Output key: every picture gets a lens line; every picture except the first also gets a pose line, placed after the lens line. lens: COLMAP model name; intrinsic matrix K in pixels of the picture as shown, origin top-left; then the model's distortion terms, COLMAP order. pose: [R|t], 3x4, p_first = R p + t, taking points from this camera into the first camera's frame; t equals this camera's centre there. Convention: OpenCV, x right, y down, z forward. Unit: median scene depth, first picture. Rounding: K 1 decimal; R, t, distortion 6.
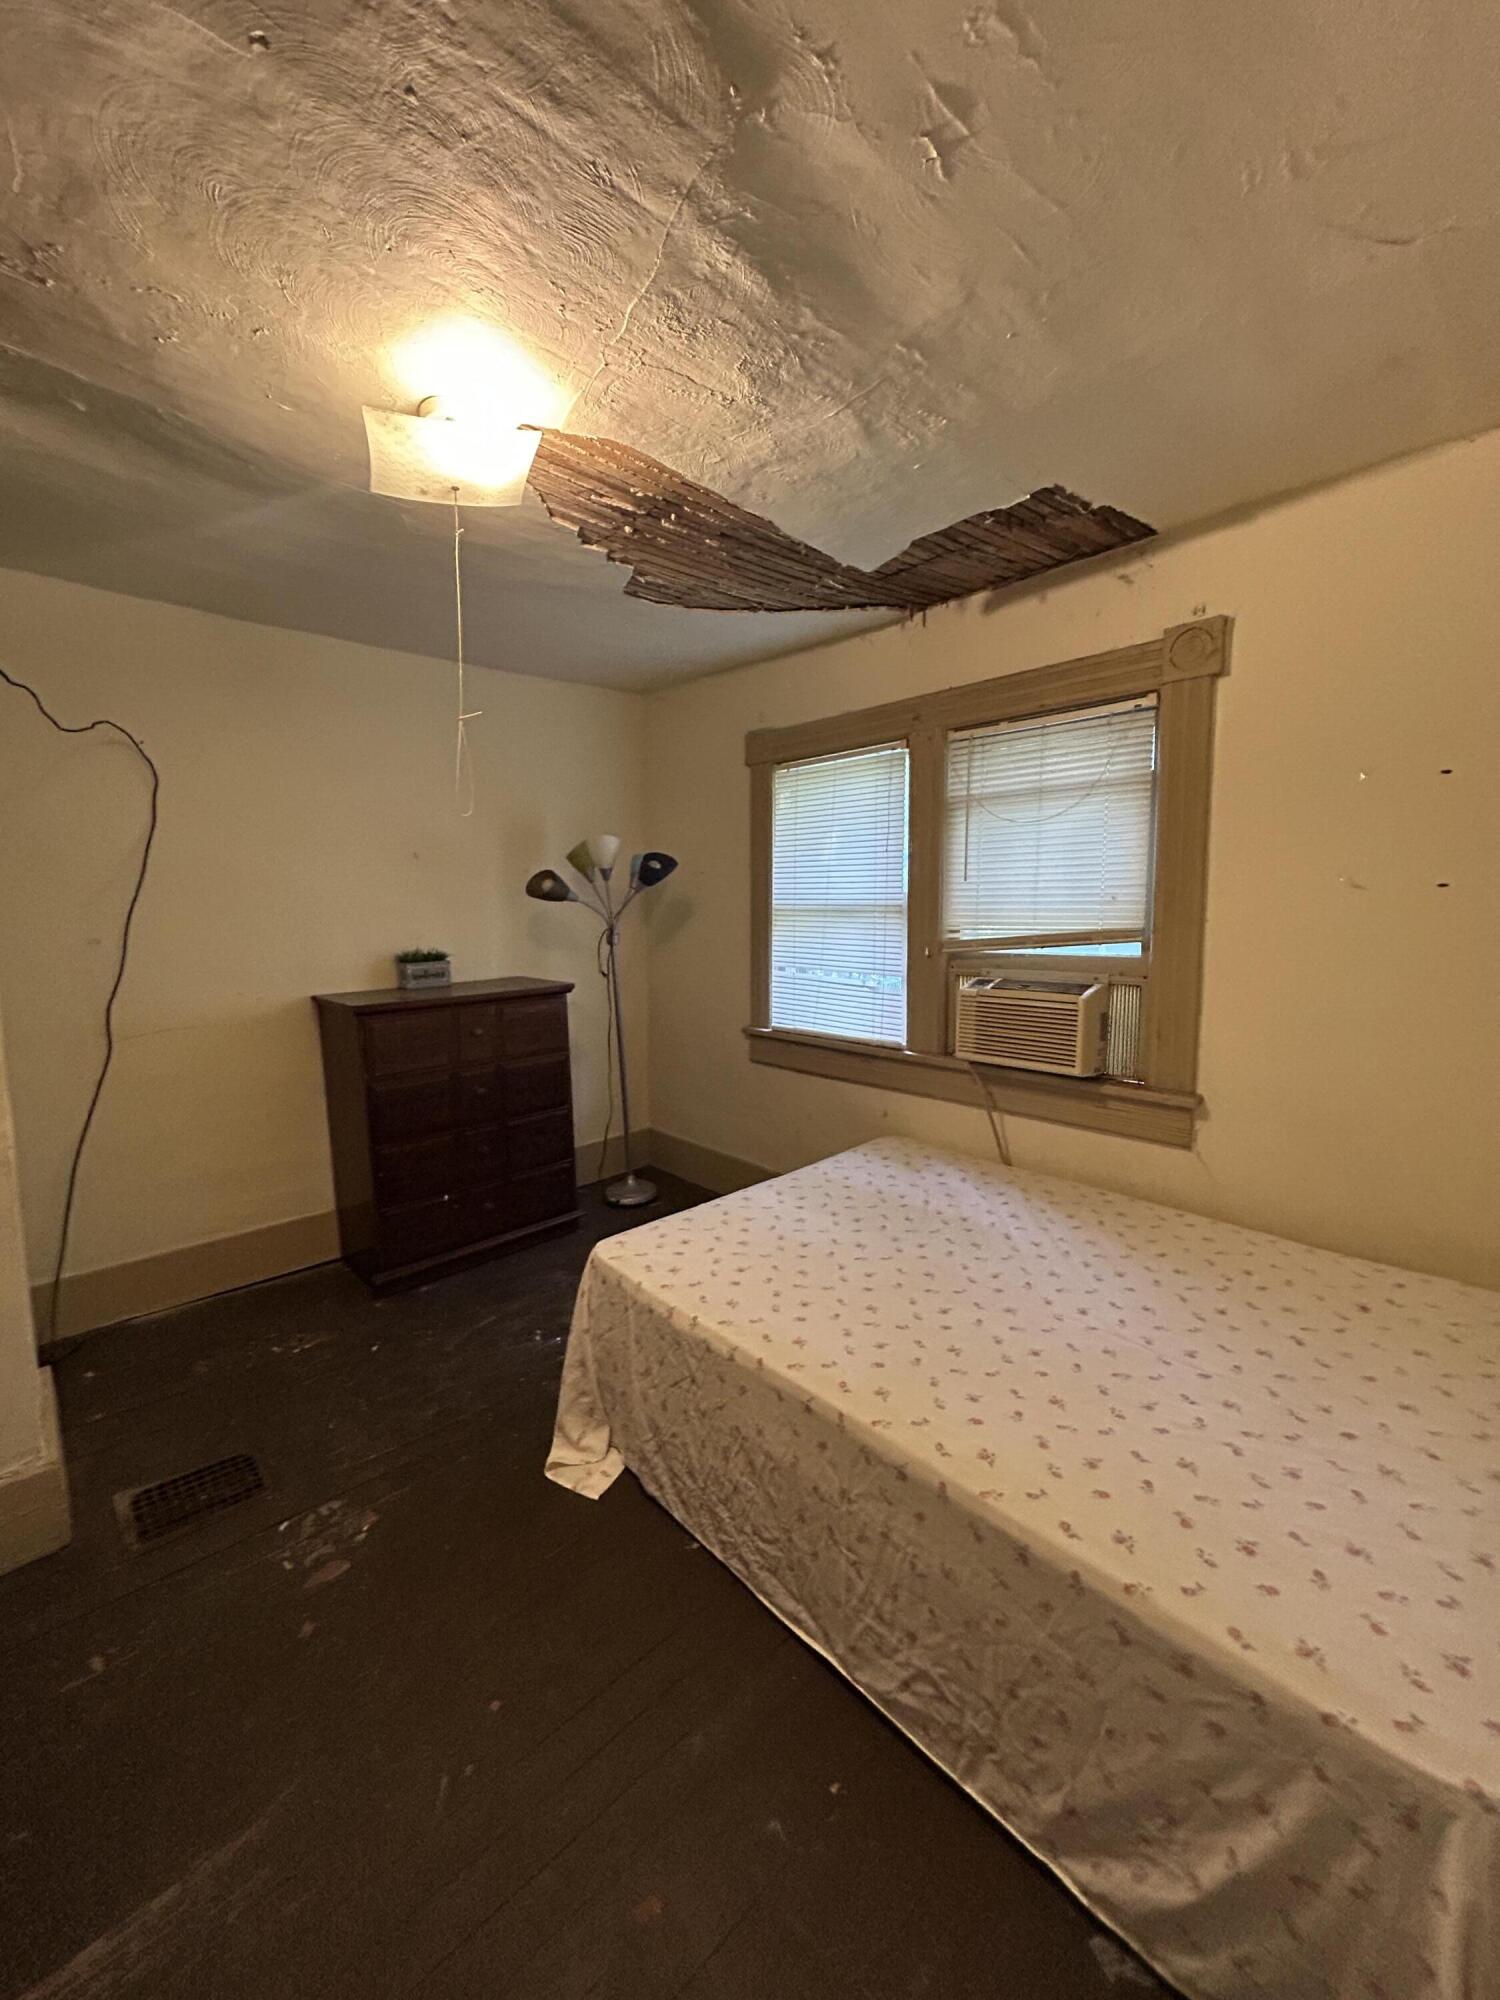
lens RADIAL K [[809.3, 0, 750.0], [0, 809.3, 1000.0], [0, 0, 1]] dist [-0.000723, -0.000012]
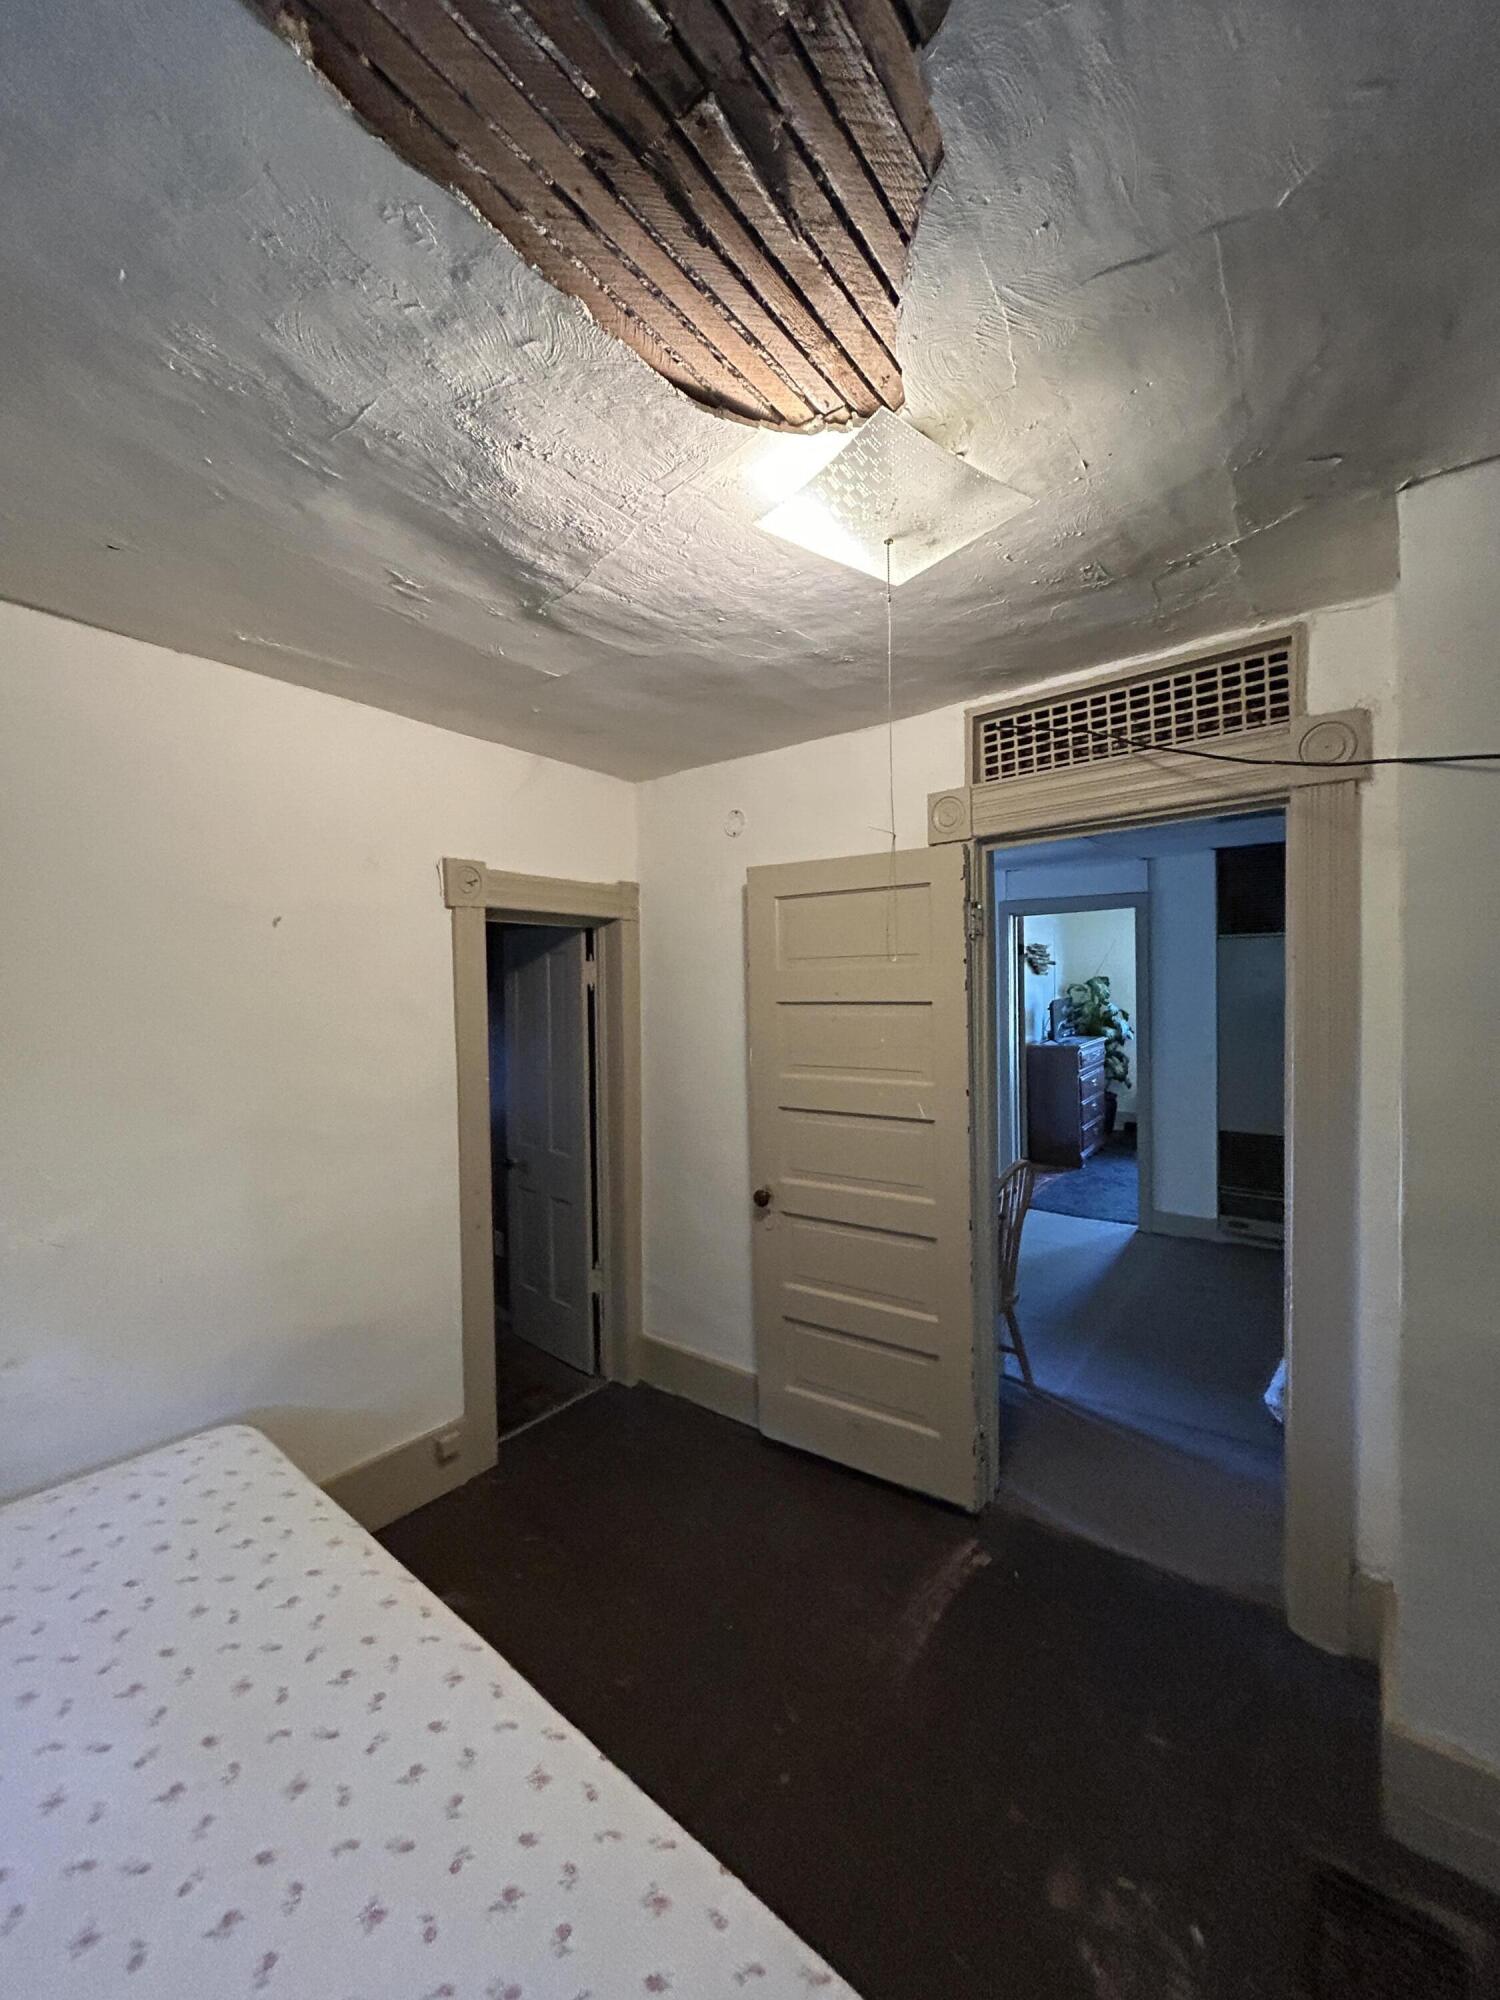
lens RADIAL K [[809.3, 0, 750.0], [0, 809.3, 1000.0], [0, 0, 1]] dist [-0.000723, -0.000012]
pose [[-0.987569, 0.016353, -0.156332, -0.115159], [-0.005170, 0.990656, 0.136288, -0.327504], [0.157100, 0.135402, -0.978257, 1.914328]]
